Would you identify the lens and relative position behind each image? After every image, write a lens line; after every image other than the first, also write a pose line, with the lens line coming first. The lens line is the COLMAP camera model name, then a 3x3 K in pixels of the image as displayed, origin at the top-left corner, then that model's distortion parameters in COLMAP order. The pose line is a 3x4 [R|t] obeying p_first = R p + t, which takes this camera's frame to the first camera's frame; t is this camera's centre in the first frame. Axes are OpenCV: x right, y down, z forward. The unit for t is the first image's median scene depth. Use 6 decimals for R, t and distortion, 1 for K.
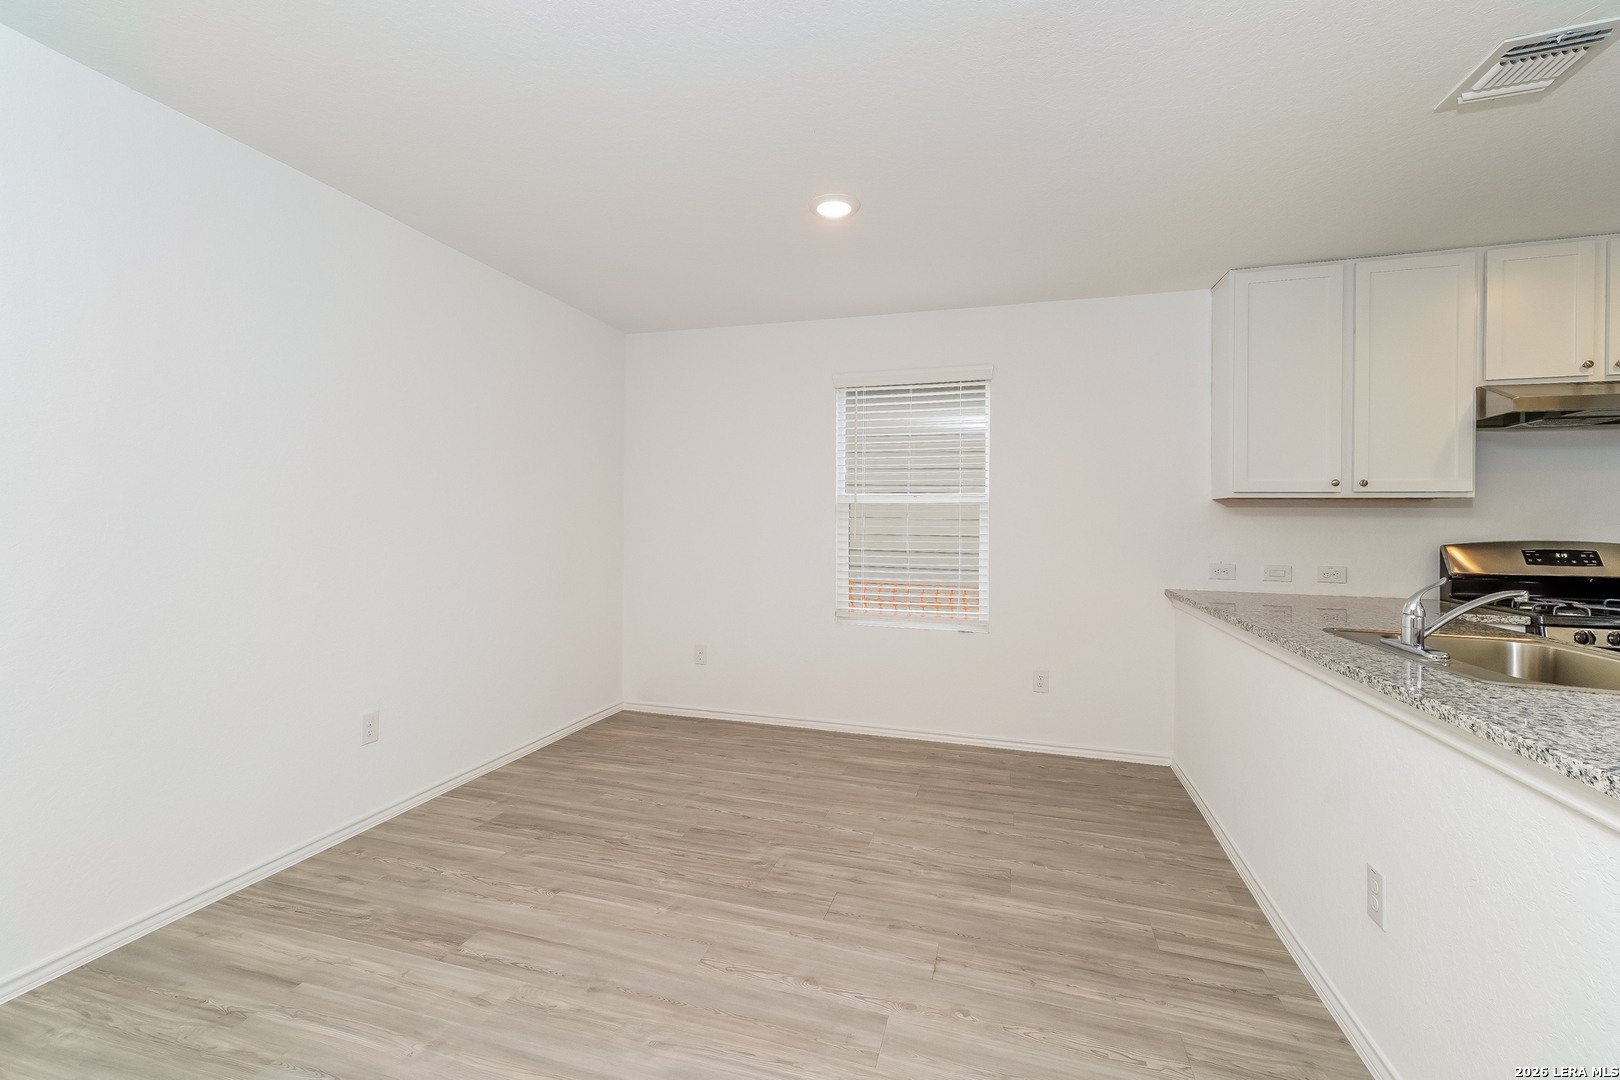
lens RADIAL K [[688.5, 0, 803.7], [0, 688.5, 519.2], [0, 0, 1]] dist [0.001218, 0.000130]
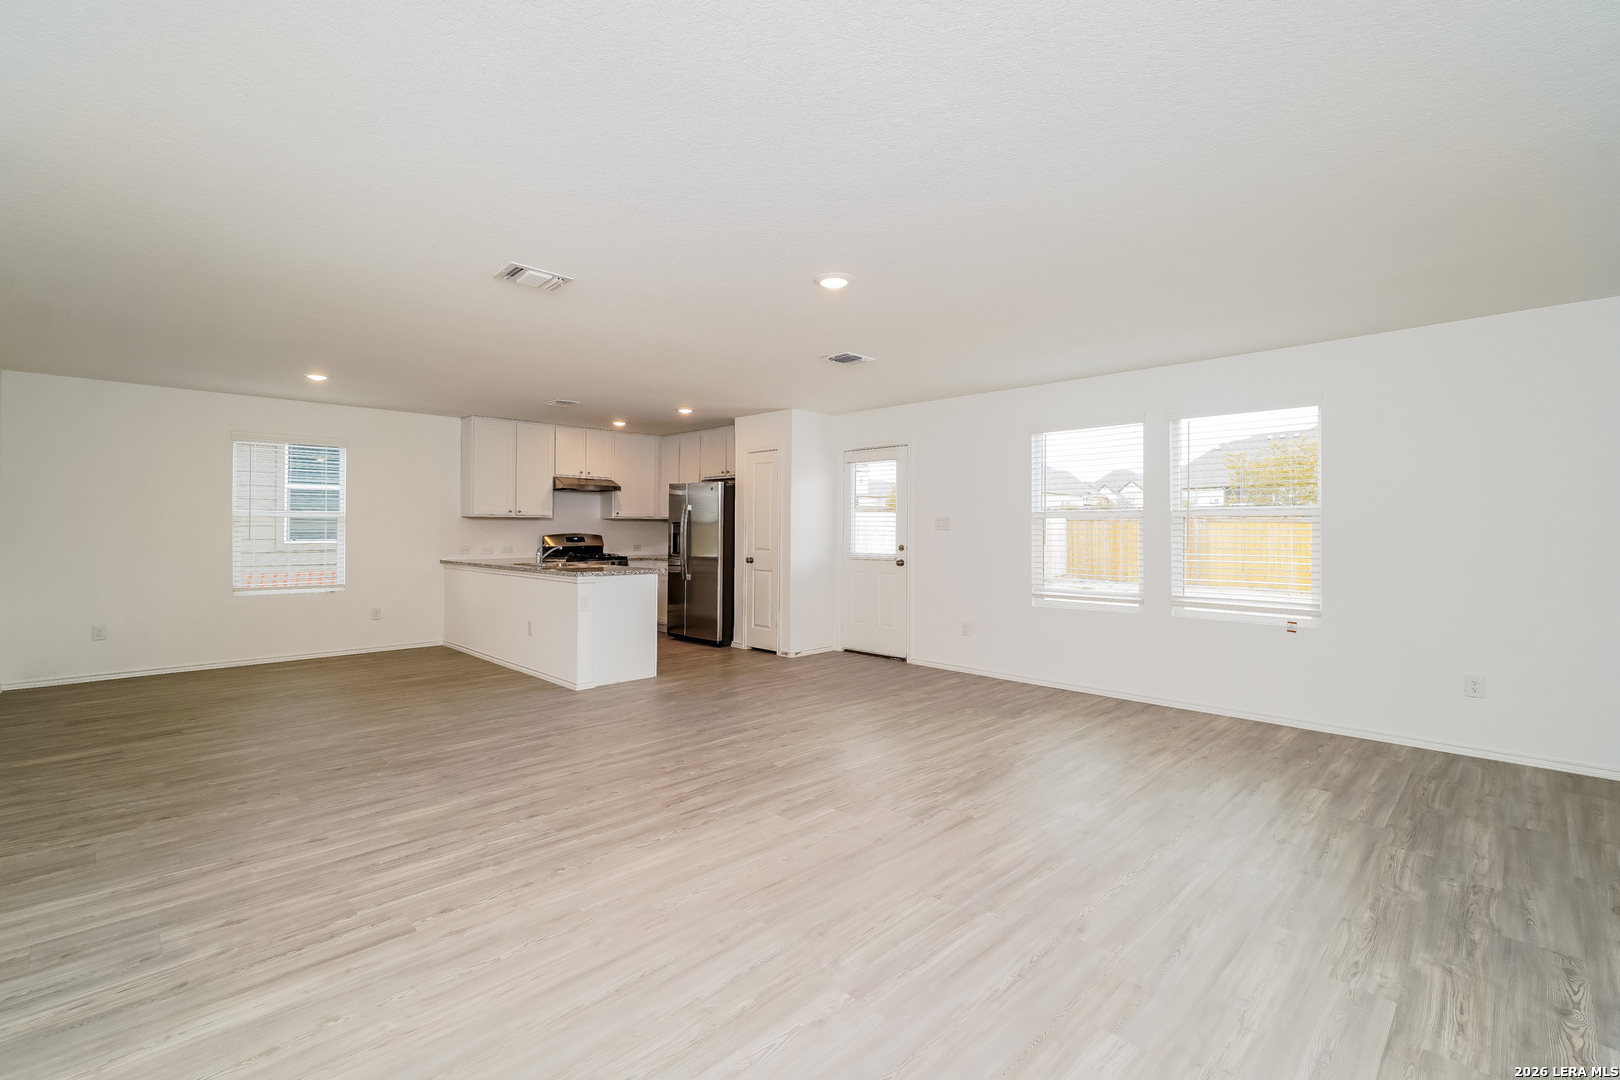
lens RADIAL K [[702.0, 0, 810.0], [0, 702.0, 540.0], [0, 0, 1]] dist [0.000951, 0.000096]
pose [[0.429336, -0.024619, 0.902809, -1.052567], [-0.004568, 0.999556, 0.029429, -0.031294], [-0.903134, -0.016759, 0.429033, -1.064036]]
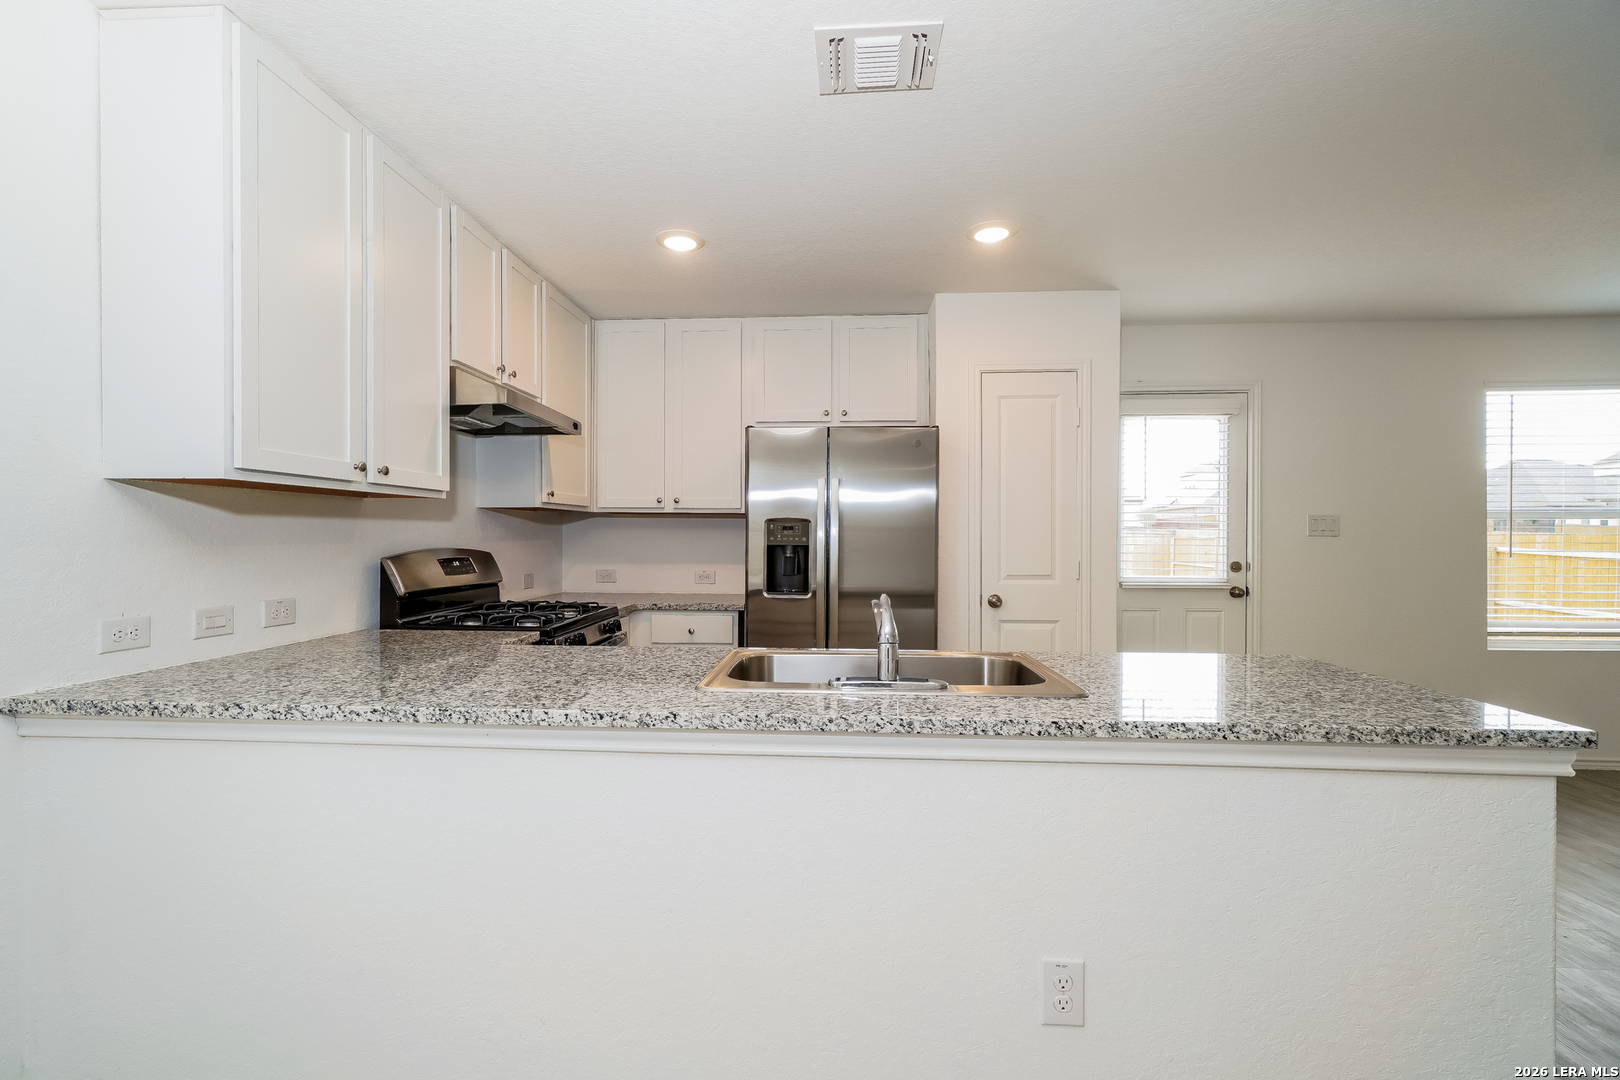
lens RADIAL K [[702.0, 0, 810.0], [0, 702.0, 540.0], [0, 0, 1]] dist [0.000951, 0.000096]
pose [[-0.235447, -0.017540, 0.971729, 0.046887], [-0.011974, 0.999814, 0.015145, -0.000485], [-0.971813, -0.008069, -0.235614, 0.741691]]
